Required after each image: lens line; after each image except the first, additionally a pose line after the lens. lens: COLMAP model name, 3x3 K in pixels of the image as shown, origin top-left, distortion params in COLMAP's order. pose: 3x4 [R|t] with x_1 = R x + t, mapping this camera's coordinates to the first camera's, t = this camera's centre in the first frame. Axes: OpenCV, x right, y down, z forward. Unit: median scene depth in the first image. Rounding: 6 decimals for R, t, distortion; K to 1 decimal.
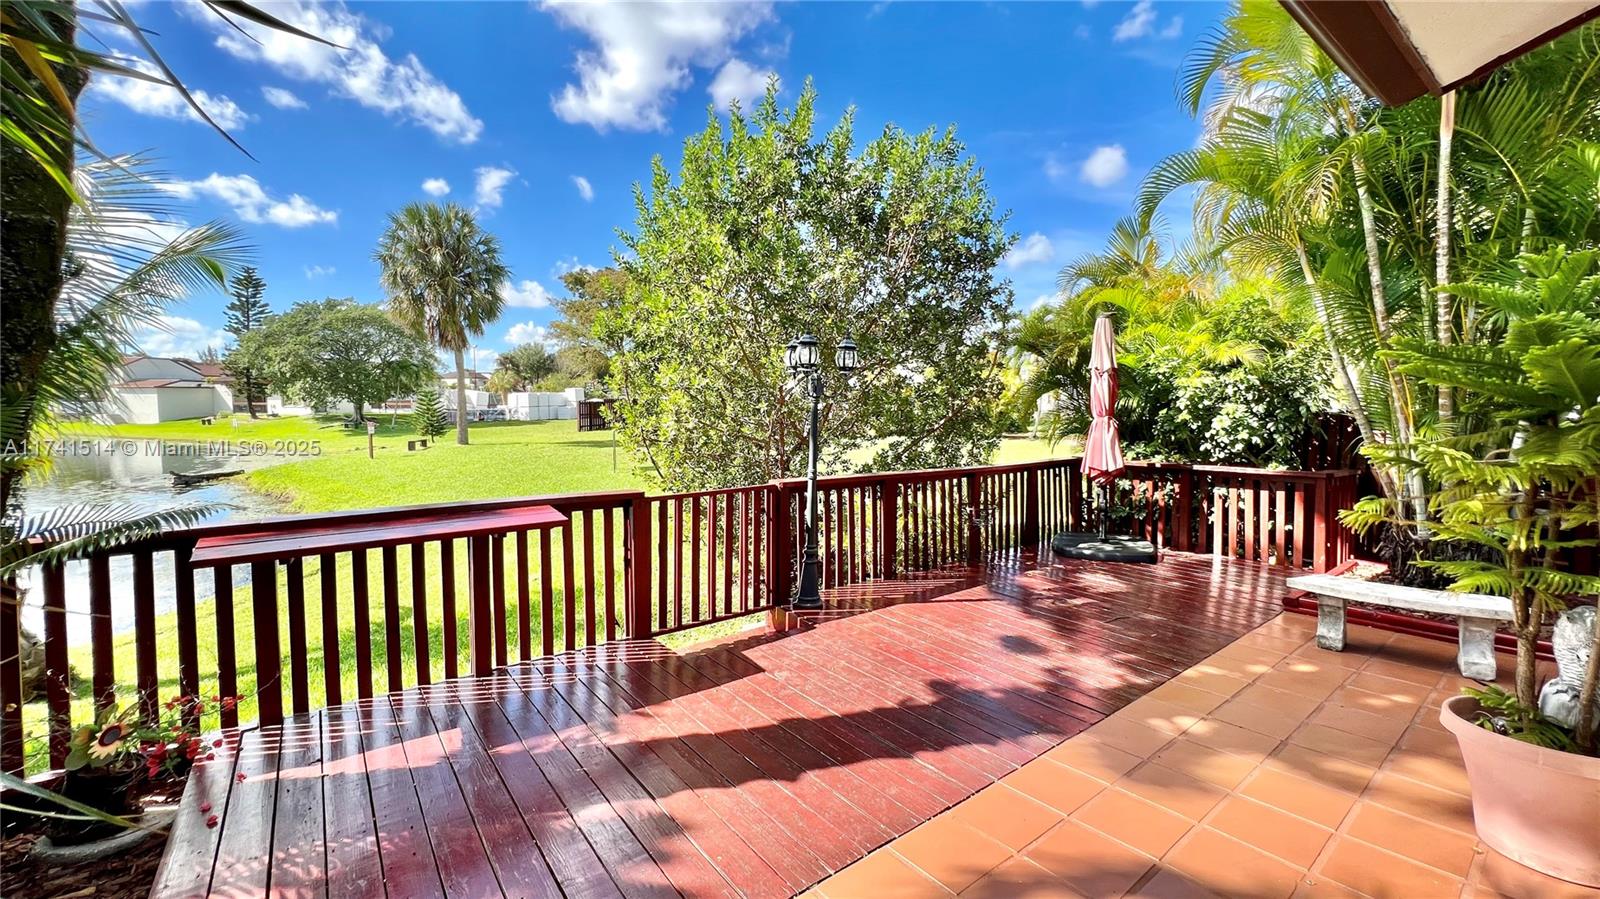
lens RADIAL K [[643.3, 0, 799.6], [0, 643.3, 447.4], [0, 0, 1]] dist [-0.001241, 0.000218]
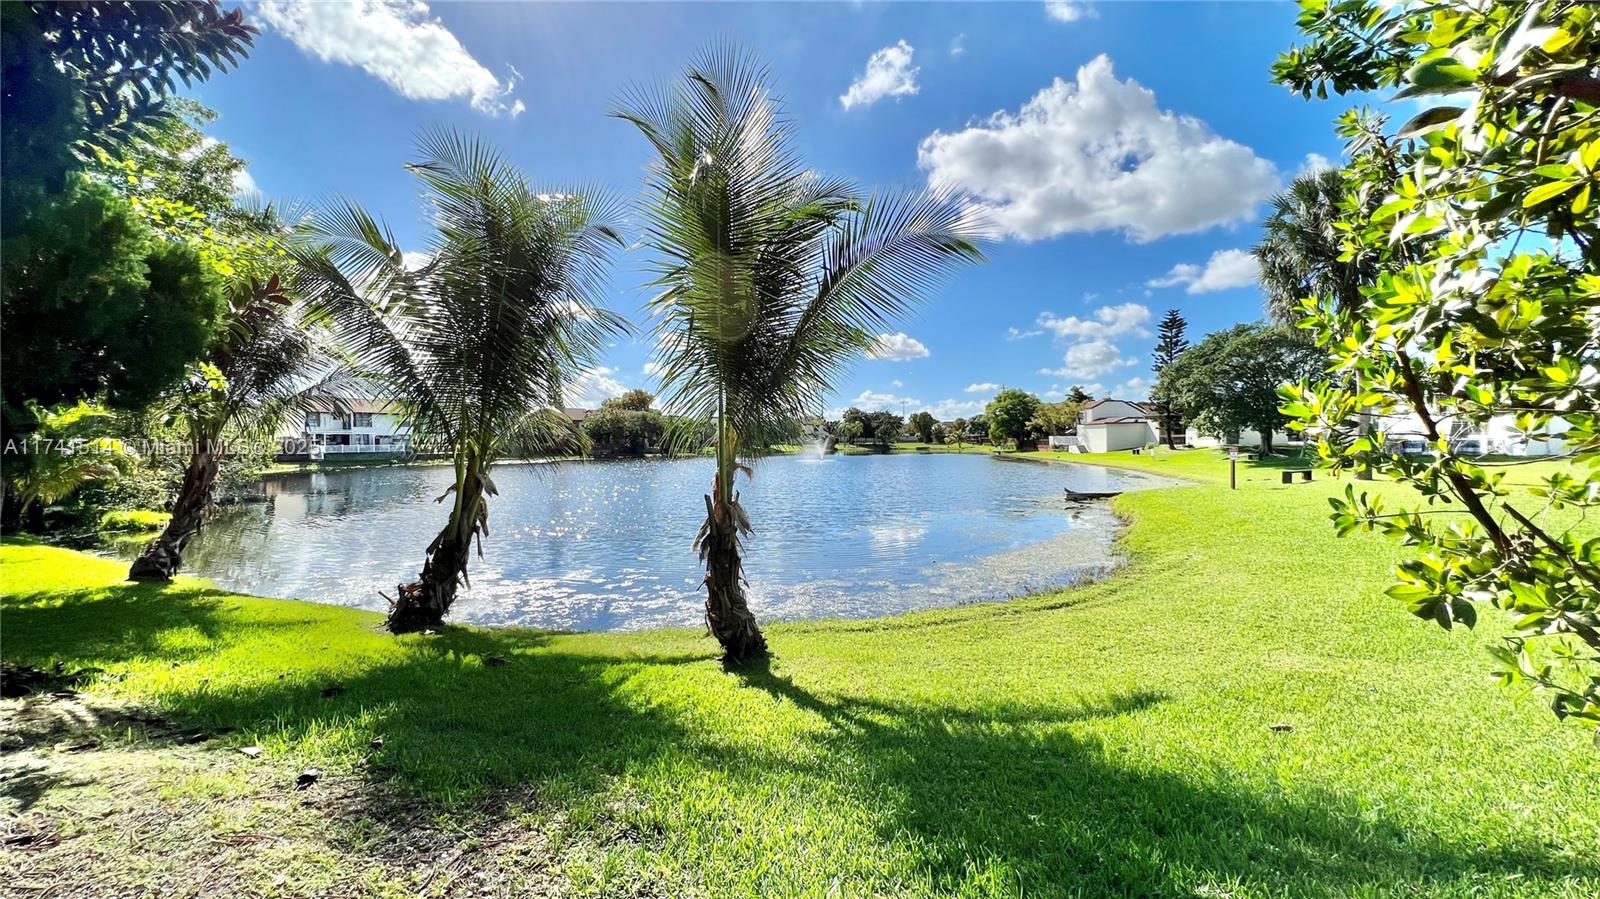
lens RADIAL K [[643.3, 0, 795.9], [0, 643.3, 449.1], [0, 0, 1]] dist [-0.001241, 0.000218]
pose [[0.296815, 0.008389, -0.954898, -0.013044], [-0.060454, 0.998121, -0.010022, 0.004915], [0.953019, 0.060702, 0.296765, 0.118086]]
